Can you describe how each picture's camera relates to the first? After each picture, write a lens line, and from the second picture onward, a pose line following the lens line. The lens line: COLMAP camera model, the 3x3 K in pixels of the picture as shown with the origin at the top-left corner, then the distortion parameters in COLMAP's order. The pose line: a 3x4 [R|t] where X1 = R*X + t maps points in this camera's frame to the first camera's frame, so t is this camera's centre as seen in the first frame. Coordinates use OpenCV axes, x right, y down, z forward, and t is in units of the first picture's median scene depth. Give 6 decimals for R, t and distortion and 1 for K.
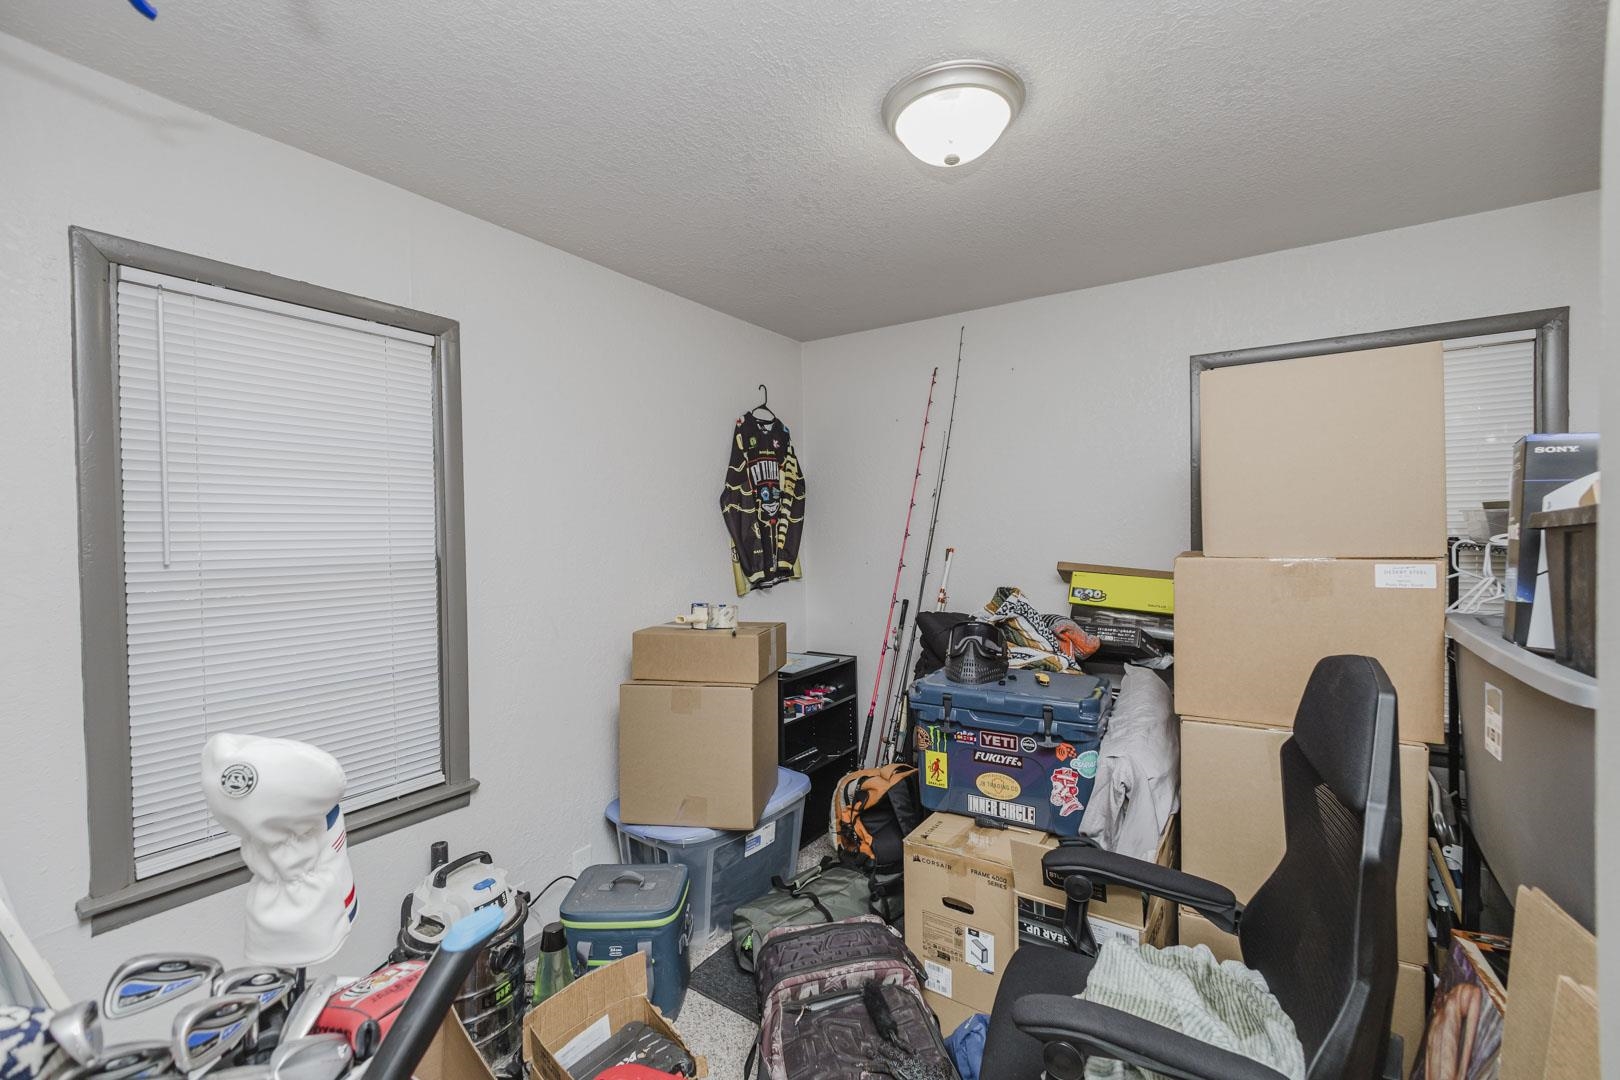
lens RADIAL K [[696.5, 0, 811.8], [0, 696.5, 538.3], [0, 0, 1]] dist [-0.007688, 0.000176]
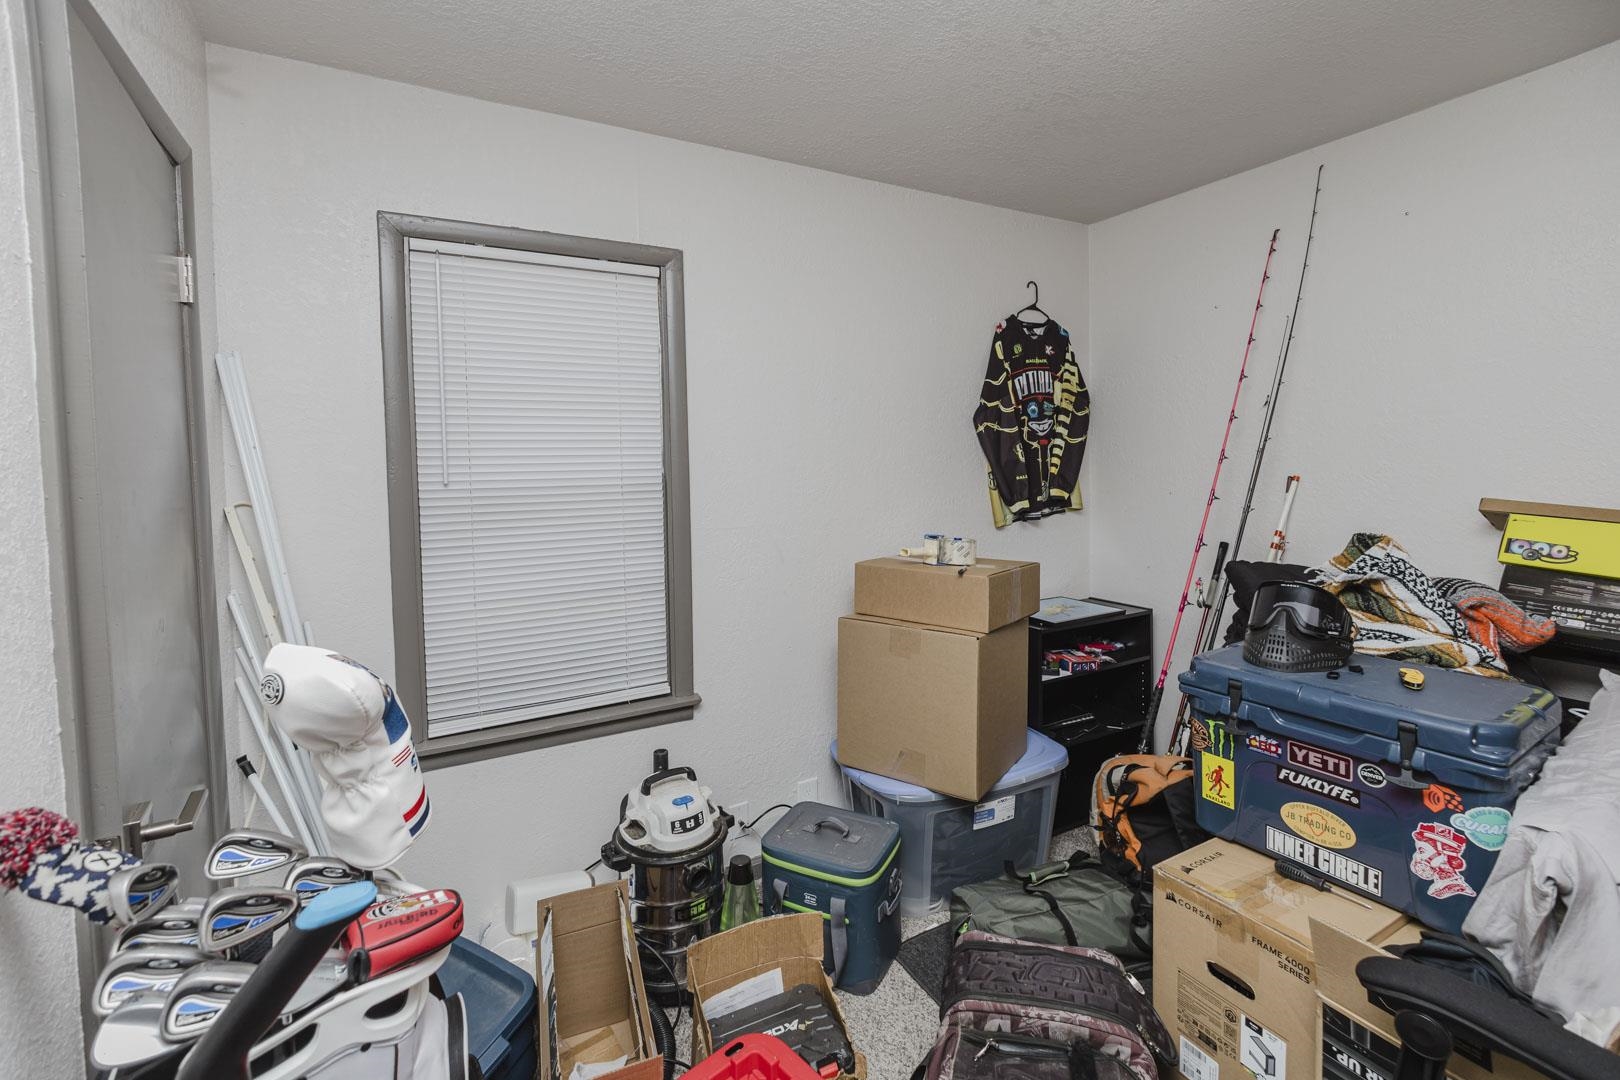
lens RADIAL K [[697.7, 0, 810.0], [0, 697.7, 484.8], [0, 0, 1]] dist [-0.005524, 0.000033]
pose [[0.879508, 0.015925, -0.475618, 0.142478], [-0.000117, 0.999447, 0.033248, -0.000534], [0.475884, -0.029186, 0.879023, 0.164381]]
